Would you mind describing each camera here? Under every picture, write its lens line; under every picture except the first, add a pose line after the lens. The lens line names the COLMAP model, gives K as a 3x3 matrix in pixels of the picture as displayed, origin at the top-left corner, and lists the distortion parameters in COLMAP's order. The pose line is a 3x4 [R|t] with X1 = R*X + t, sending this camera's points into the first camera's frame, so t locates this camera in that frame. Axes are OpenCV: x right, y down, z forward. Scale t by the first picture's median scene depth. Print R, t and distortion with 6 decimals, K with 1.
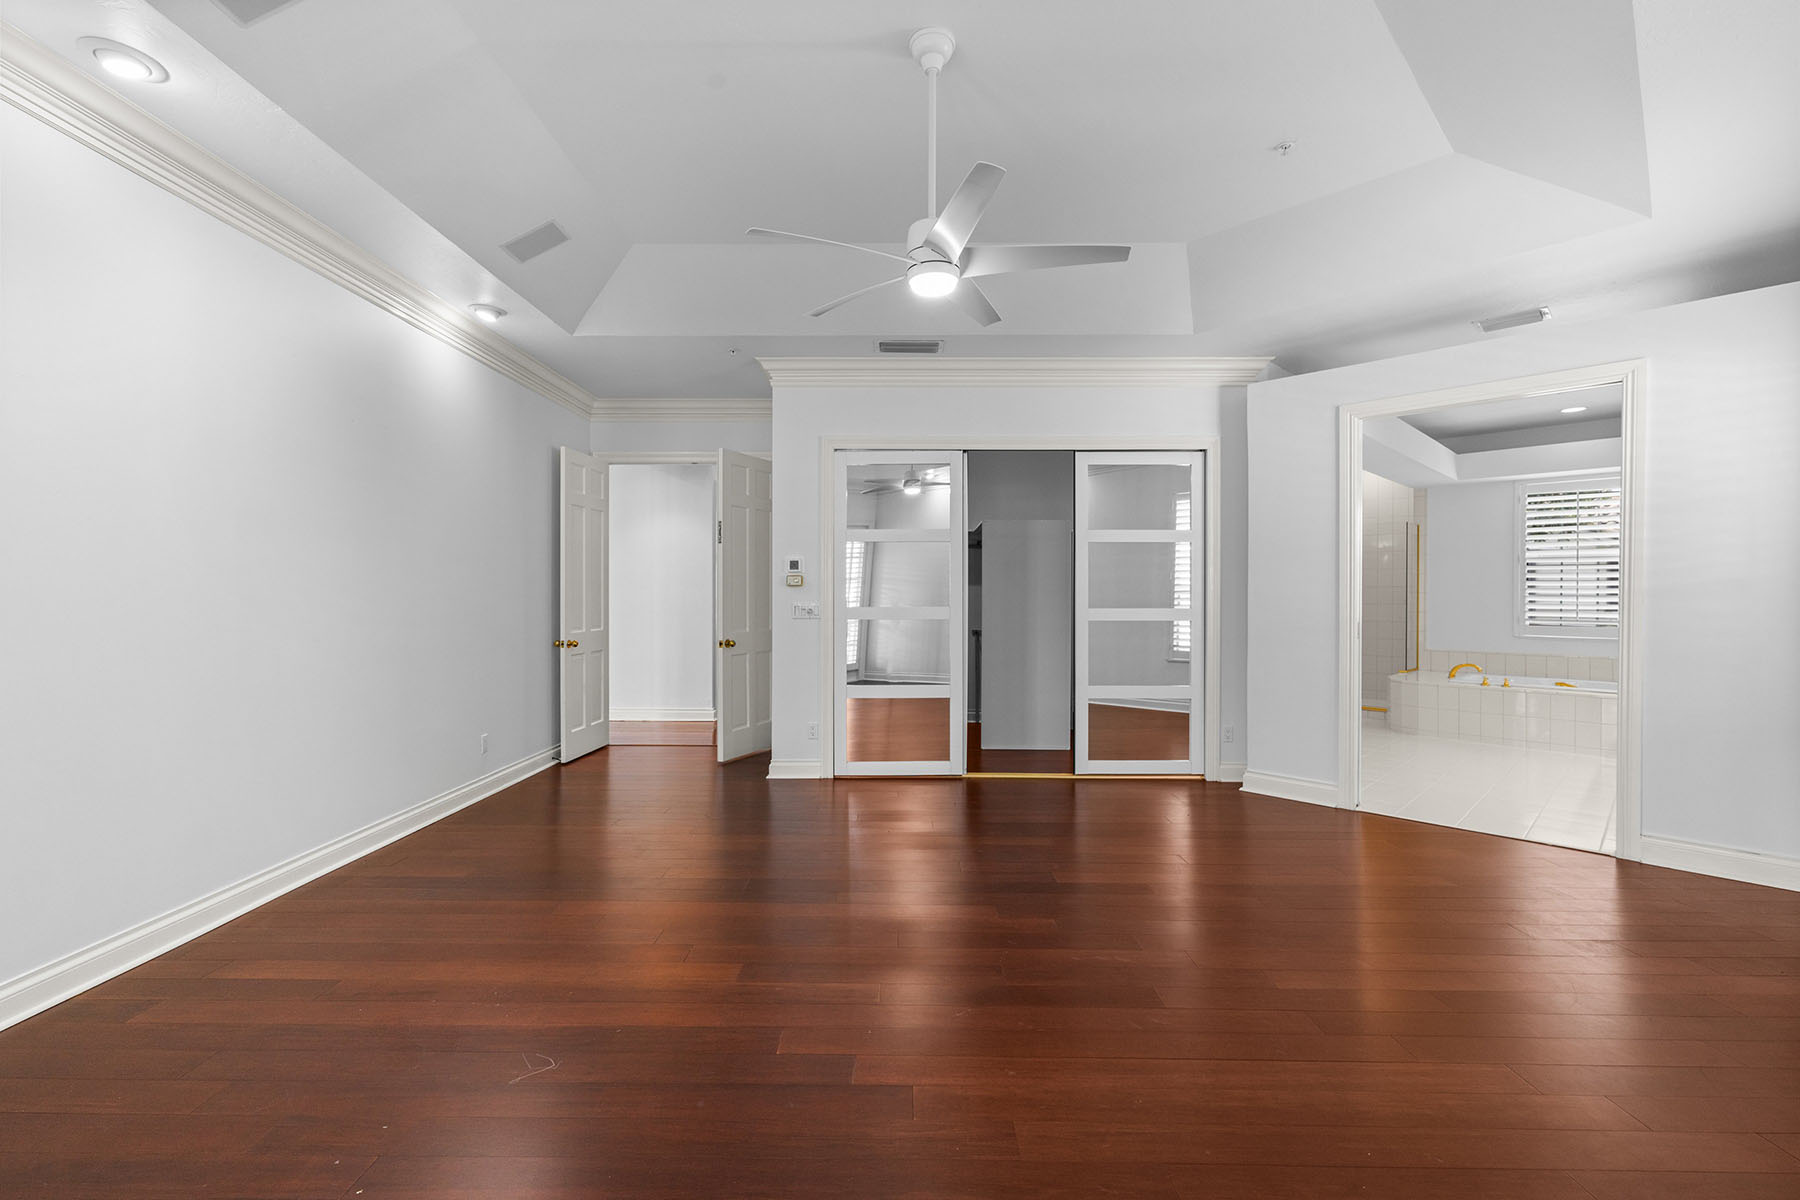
lens RADIAL K [[782.1, 0, 881.7], [0, 782.1, 594.5], [0, 0, 1]] dist [0.001208, 0.000797]
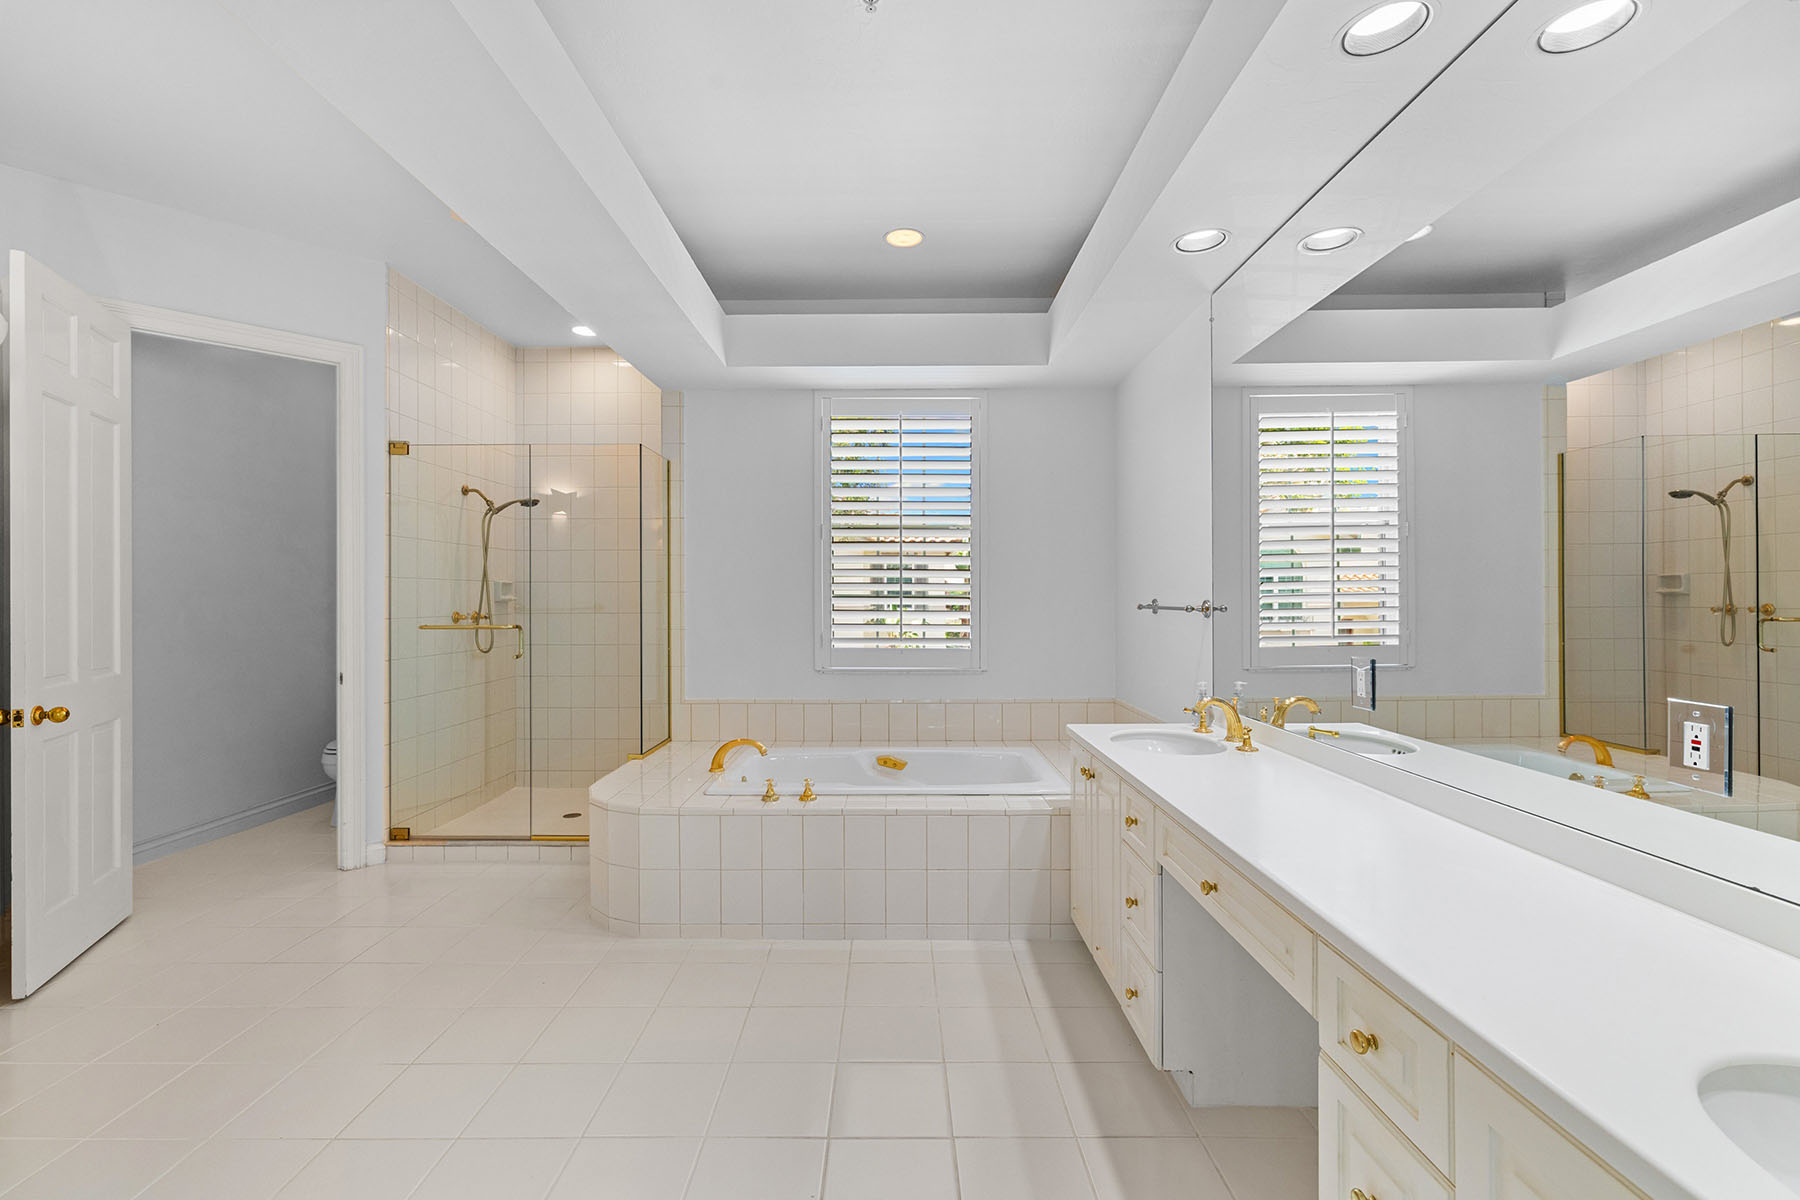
lens RADIAL K [[782.1, 0, 881.7], [0, 782.1, 594.5], [0, 0, 1]] dist [0.001208, 0.000797]
pose [[0.705299, 0.000630, 0.708910, 0.434978], [0.005280, 0.999967, -0.006142, 0.003283], [-0.708890, 0.008075, 0.705273, 0.558469]]
